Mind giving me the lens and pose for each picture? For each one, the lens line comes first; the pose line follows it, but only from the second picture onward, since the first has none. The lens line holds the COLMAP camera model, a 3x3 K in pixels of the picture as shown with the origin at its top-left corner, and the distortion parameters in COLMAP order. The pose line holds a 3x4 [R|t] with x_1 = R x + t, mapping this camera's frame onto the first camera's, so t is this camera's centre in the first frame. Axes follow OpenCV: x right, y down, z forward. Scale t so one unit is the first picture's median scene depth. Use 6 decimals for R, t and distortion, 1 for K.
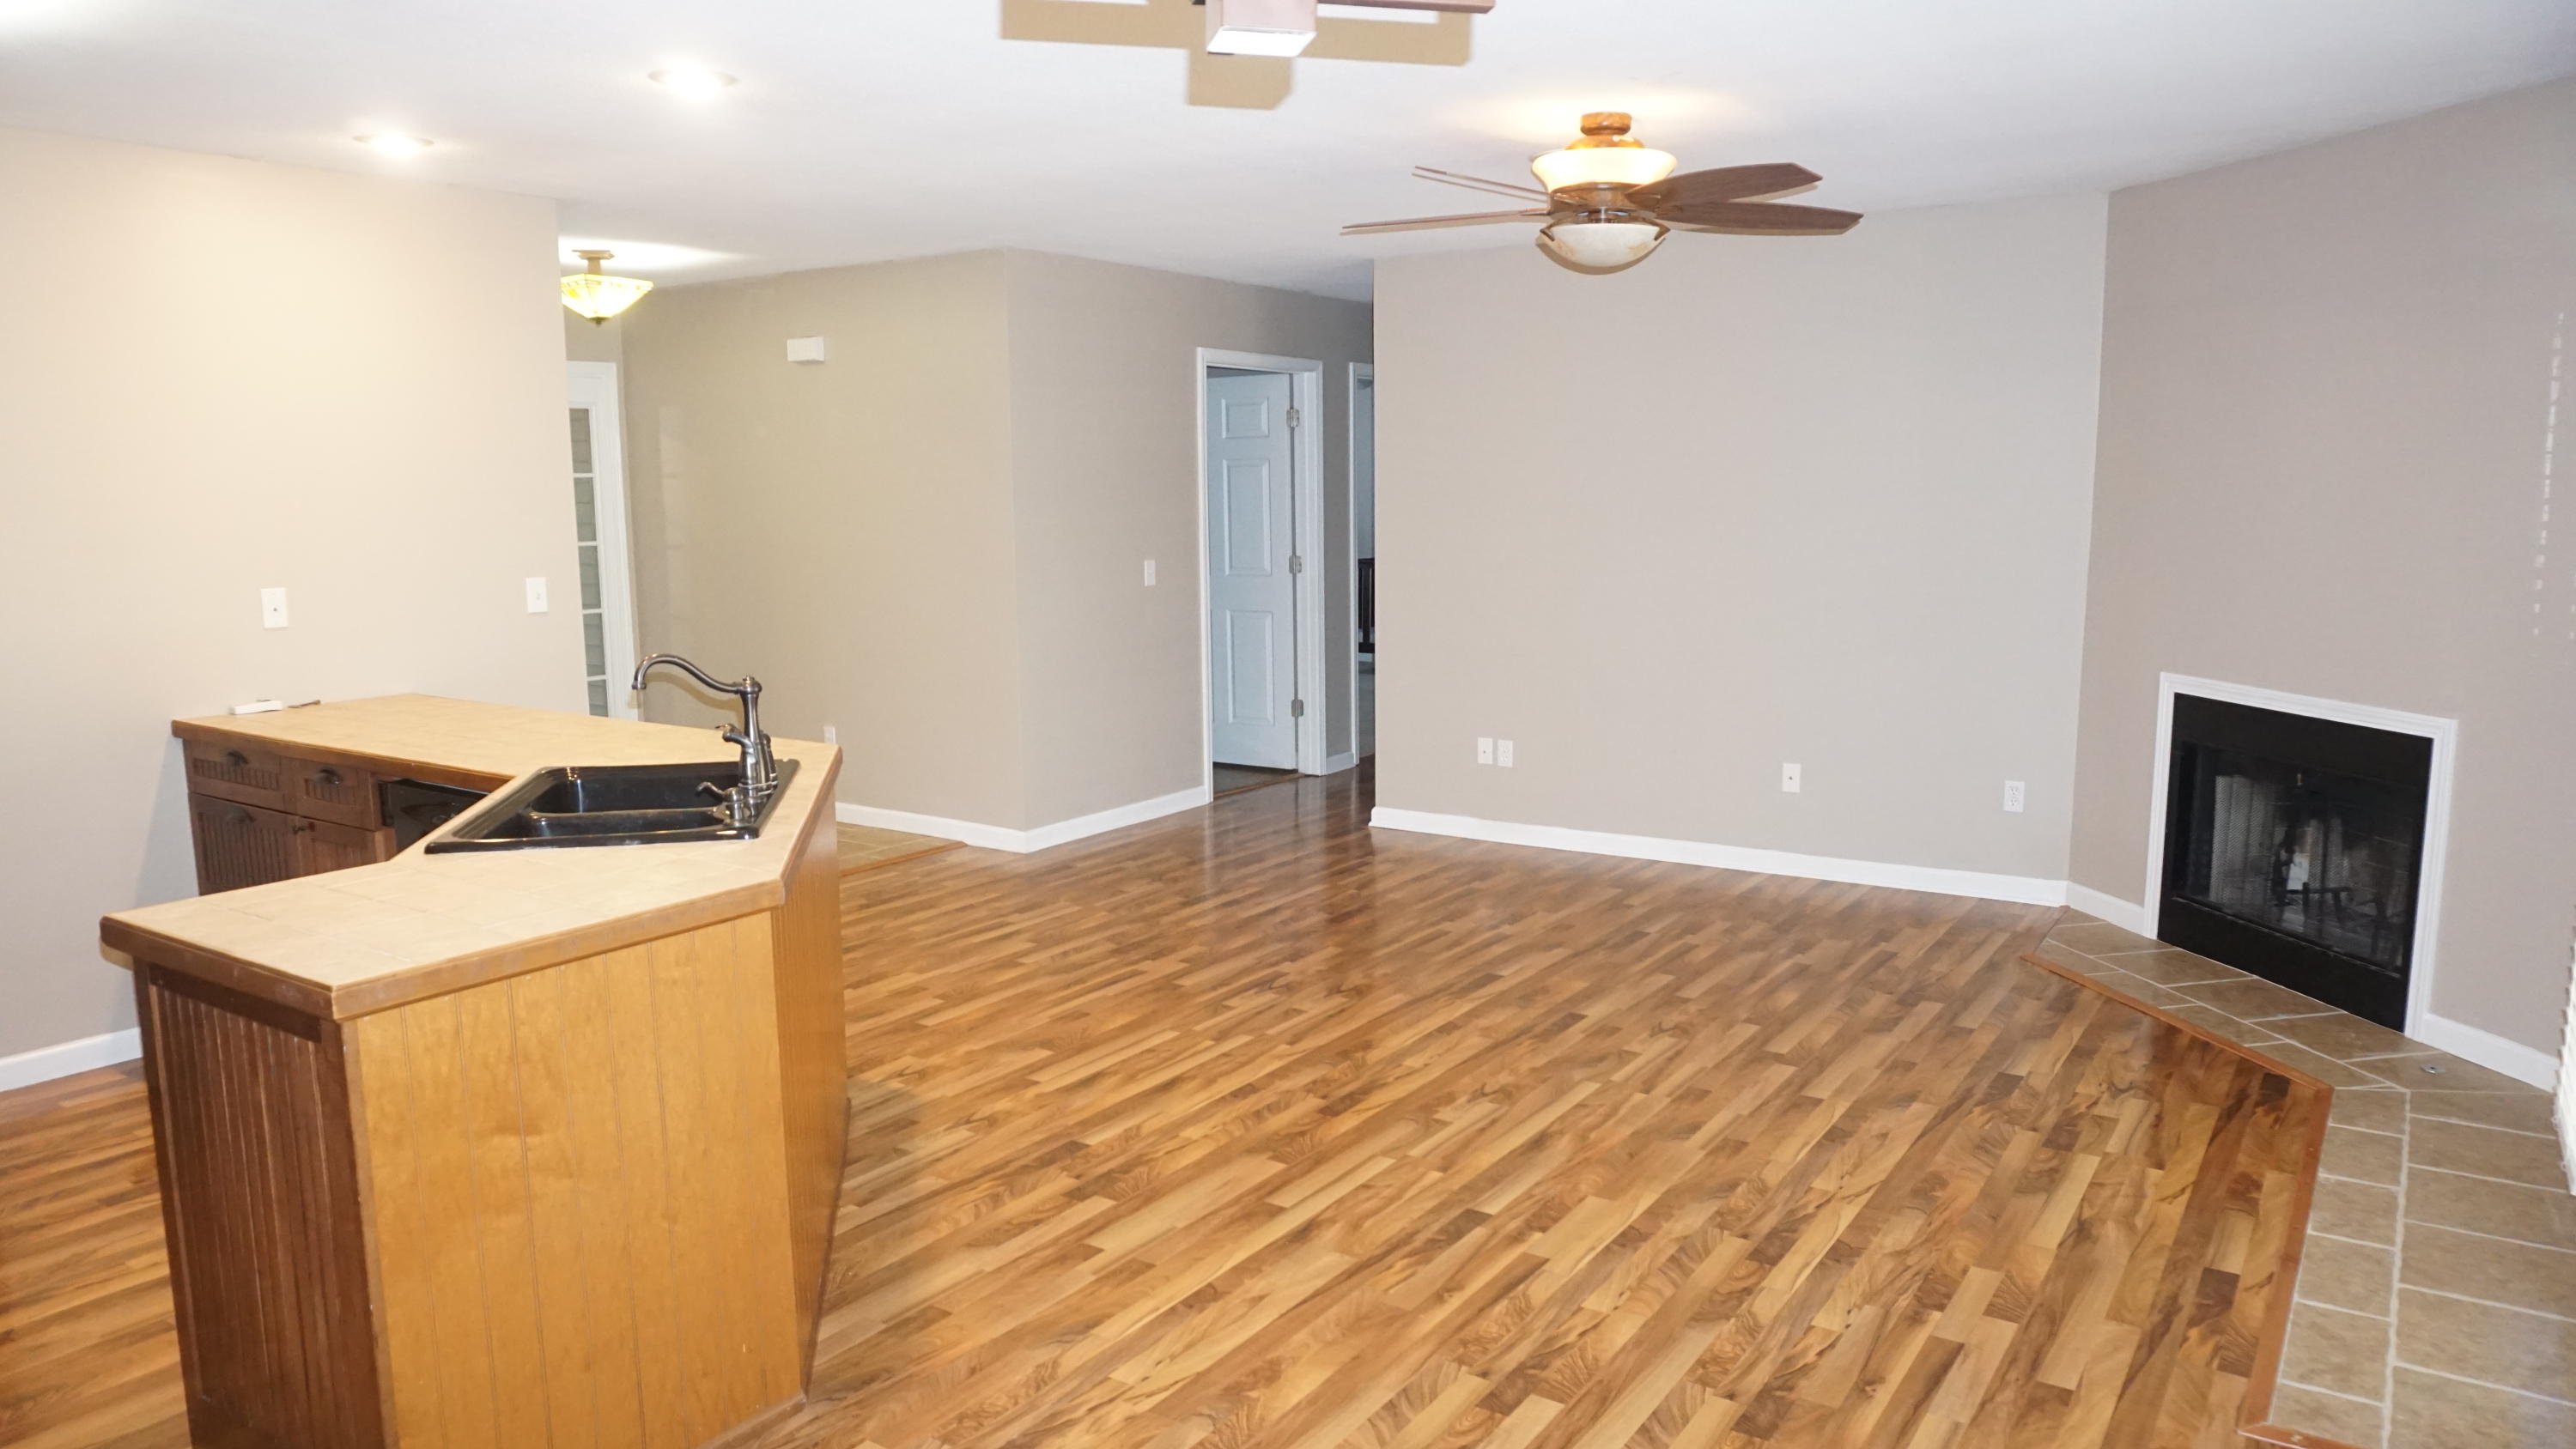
lens RADIAL K [[1715.8, 0, 1279.6], [0, 1715.8, 723.2], [0, 0, 1]] dist [-0.047412, 0.029858]
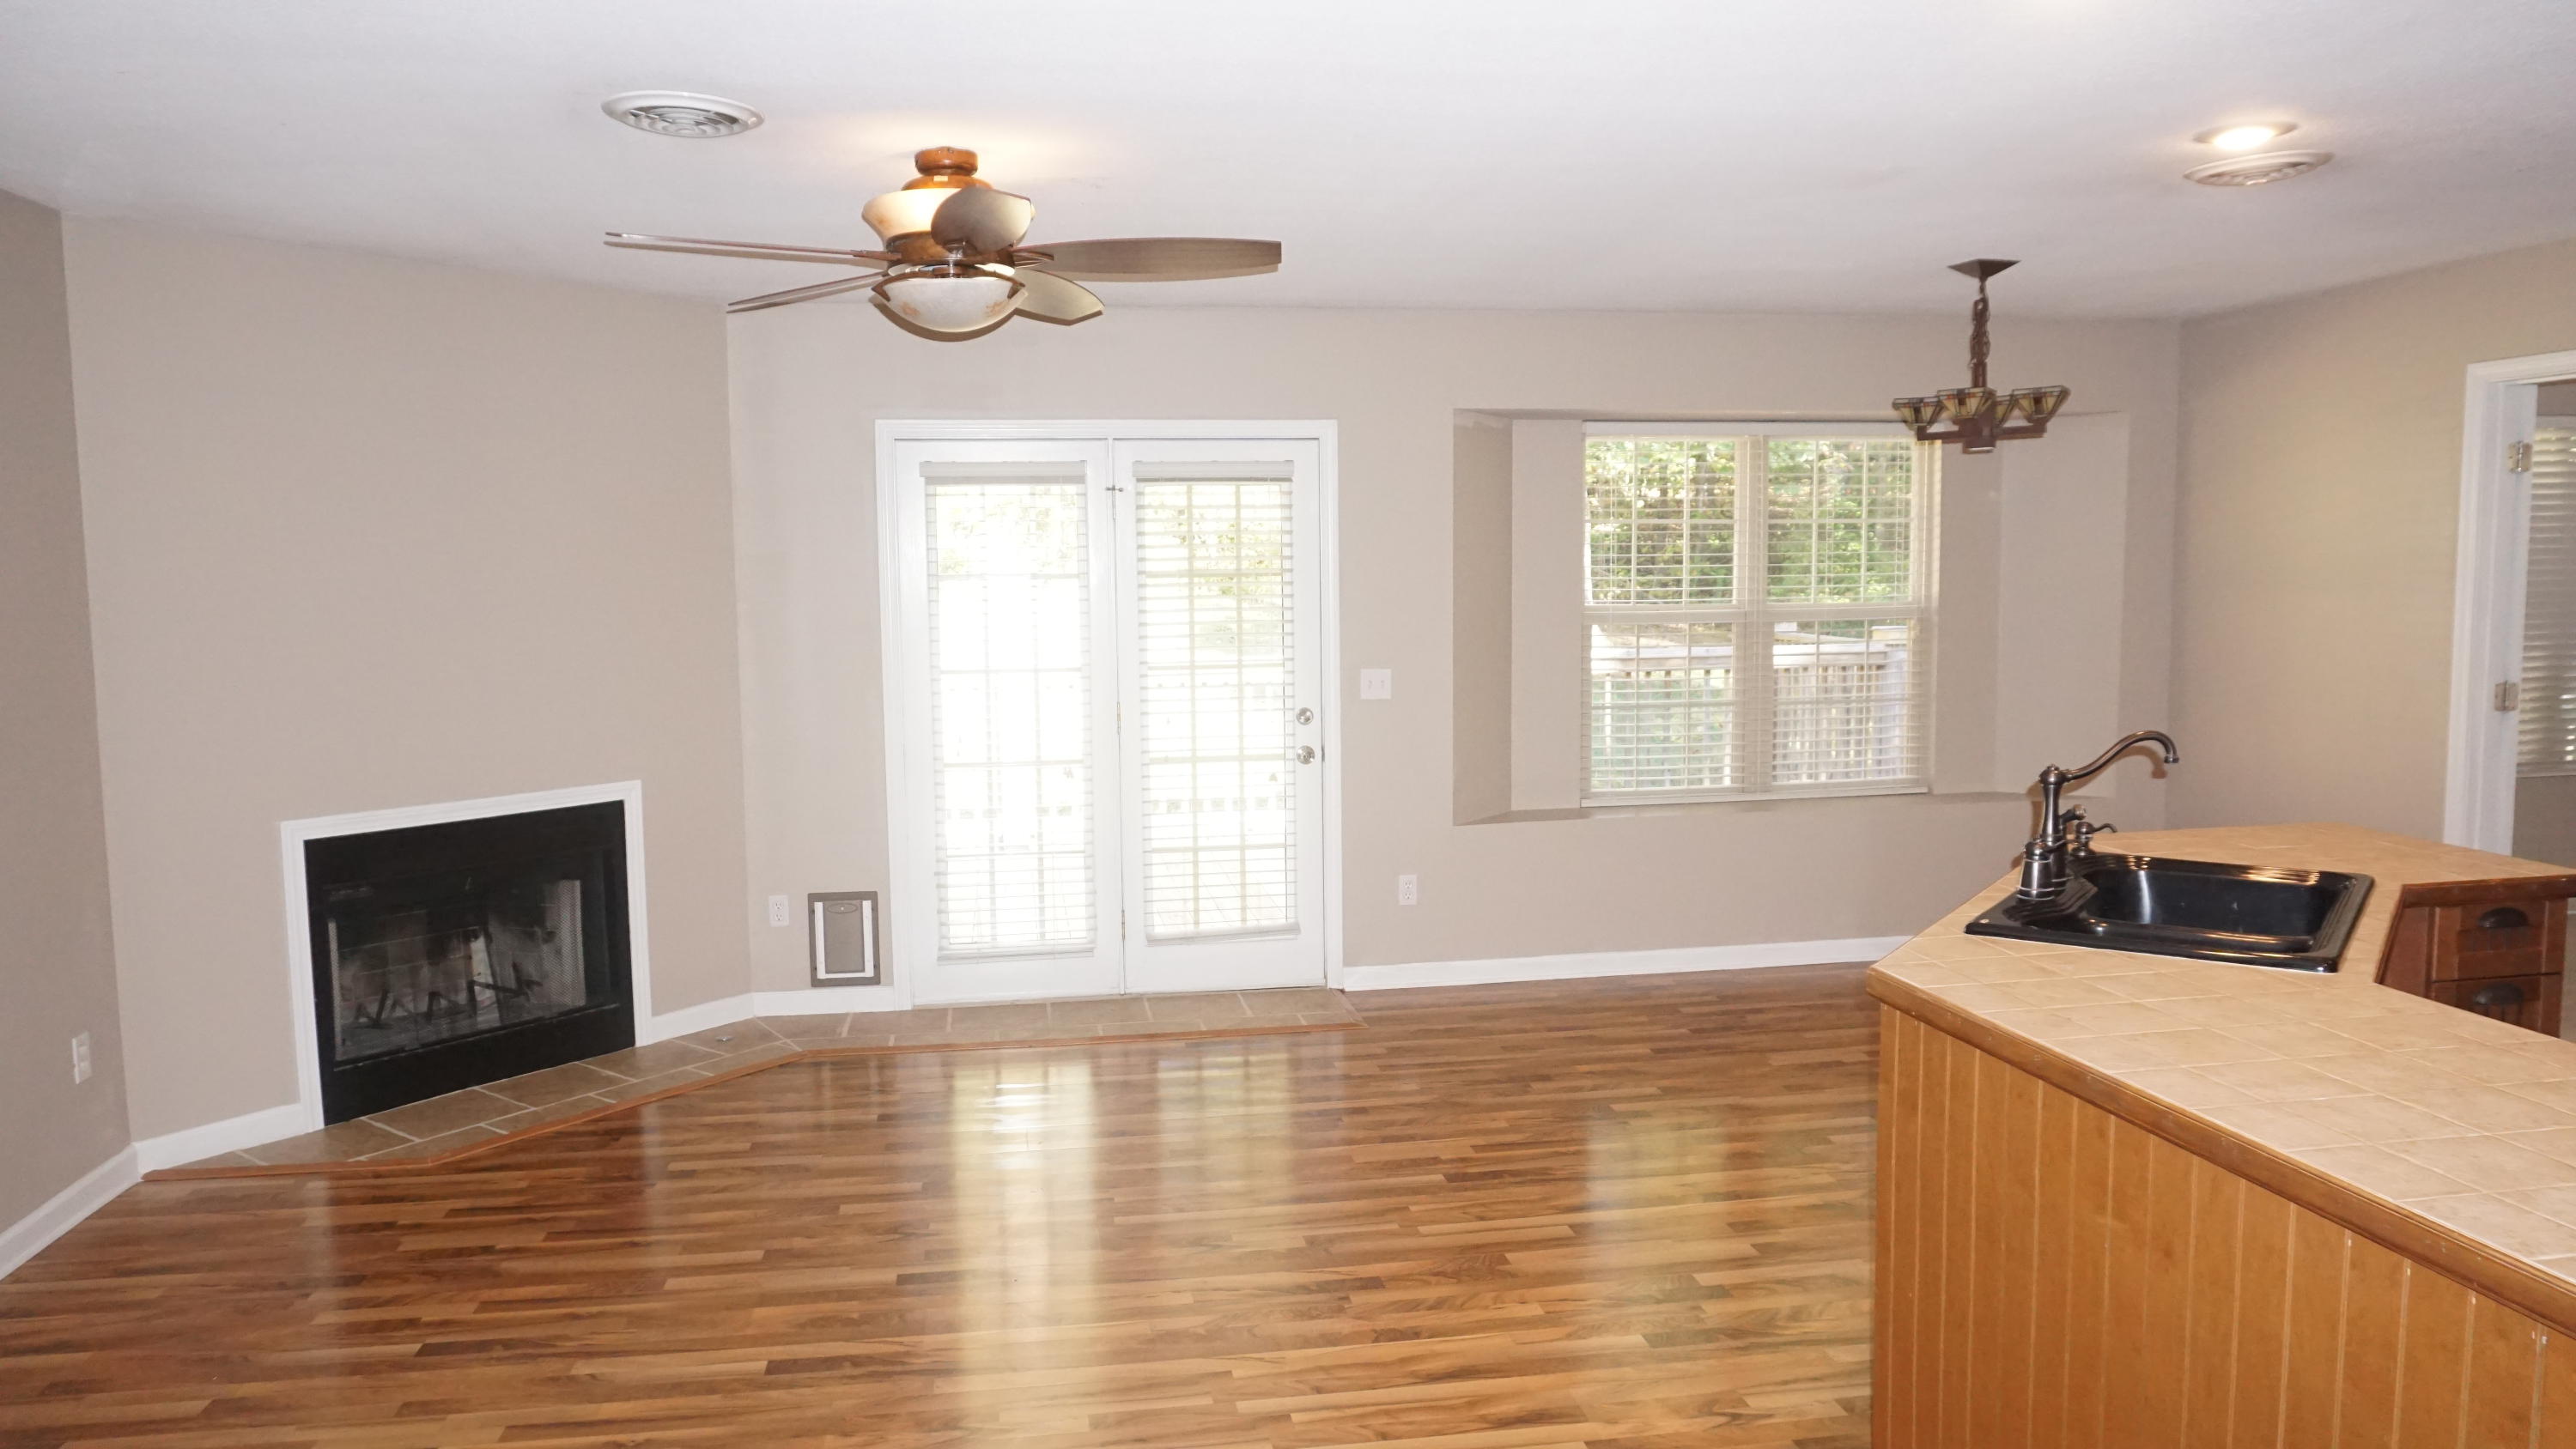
lens RADIAL K [[1720.6, 0, 1288.0], [0, 1720.6, 724.5], [0, 0, 1]] dist [-0.063603, 0.065877]
pose [[-0.692279, -0.048372, 0.720007, -0.552814], [0.121203, 0.975783, 0.182092, -0.217656], [-0.711379, 0.213326, -0.669651, 1.529074]]
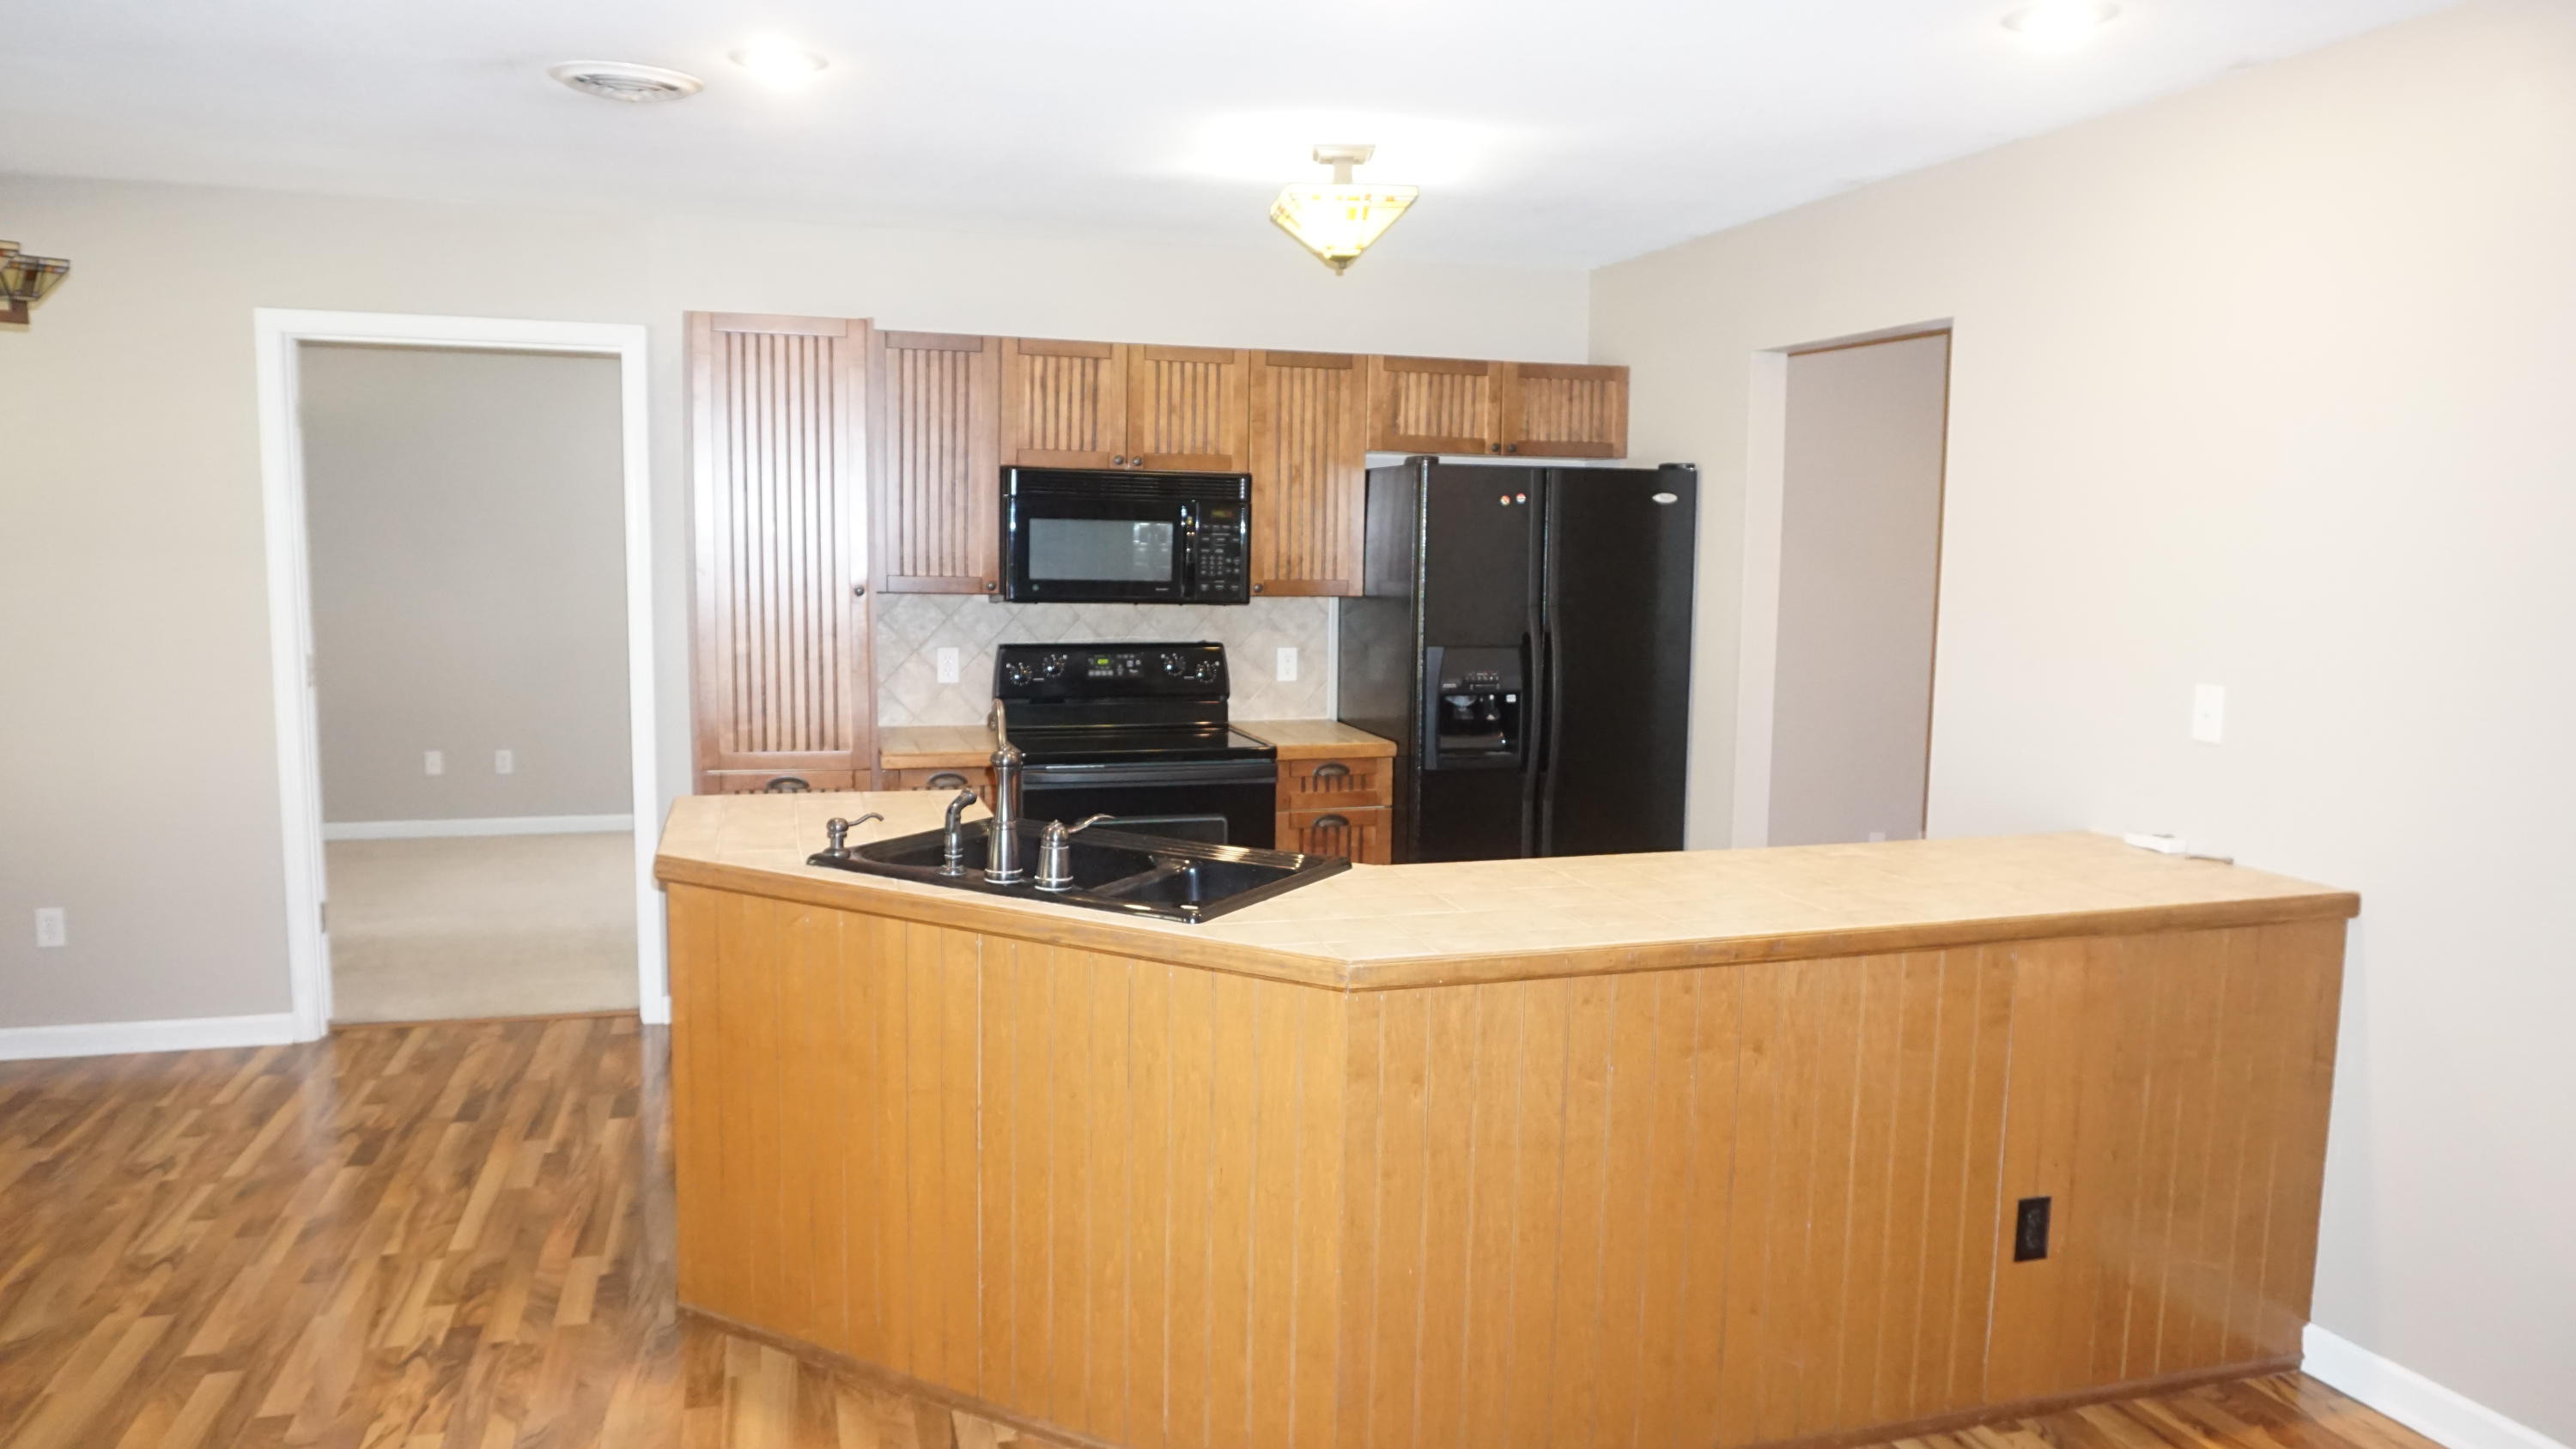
lens RADIAL K [[1715.8, 0, 1279.6], [0, 1715.8, 723.2], [0, 0, 1]] dist [-0.047412, 0.029858]
pose [[-0.630026, 0.086132, -0.771783, 0.213260], [-0.117990, 0.971675, 0.204759, -0.183184], [0.767558, 0.220066, -0.602018, 1.280973]]
